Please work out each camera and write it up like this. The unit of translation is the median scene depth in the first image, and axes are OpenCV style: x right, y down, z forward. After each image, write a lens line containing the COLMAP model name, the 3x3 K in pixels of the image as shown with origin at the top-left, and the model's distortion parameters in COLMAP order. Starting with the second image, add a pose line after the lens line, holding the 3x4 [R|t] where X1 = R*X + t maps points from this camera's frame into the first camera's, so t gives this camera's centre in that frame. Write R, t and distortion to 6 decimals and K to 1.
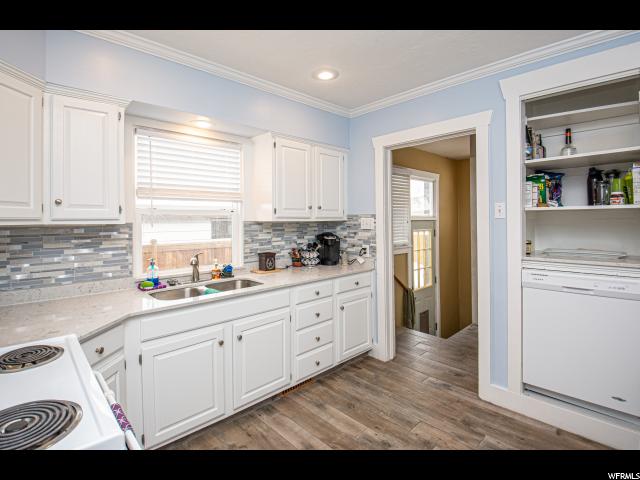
lens RADIAL K [[320.2, 0, 311.0], [0, 320.2, 217.8], [0, 0, 1]] dist [-0.011027, -0.001768]
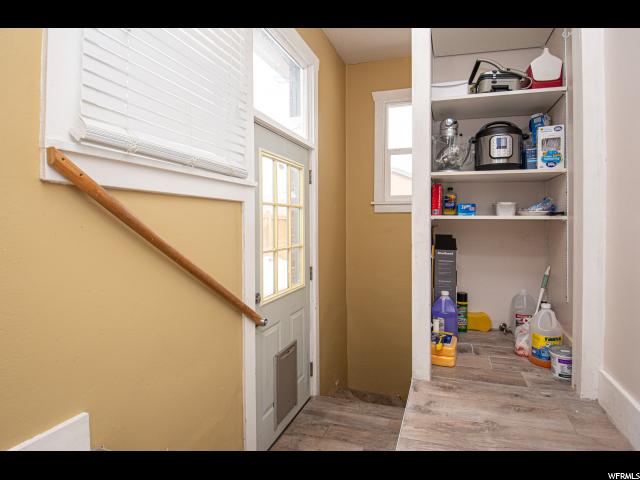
lens RADIAL K [[292.9, 0, 321.3], [0, 292.9, 233.7], [0, 0, 1]] dist [0.013989, -0.003459]
pose [[0.906193, 0.001862, 0.422861, 0.226085], [-0.010135, 0.999799, 0.017318, 0.131222], [-0.422743, -0.019979, 0.906029, 0.617466]]
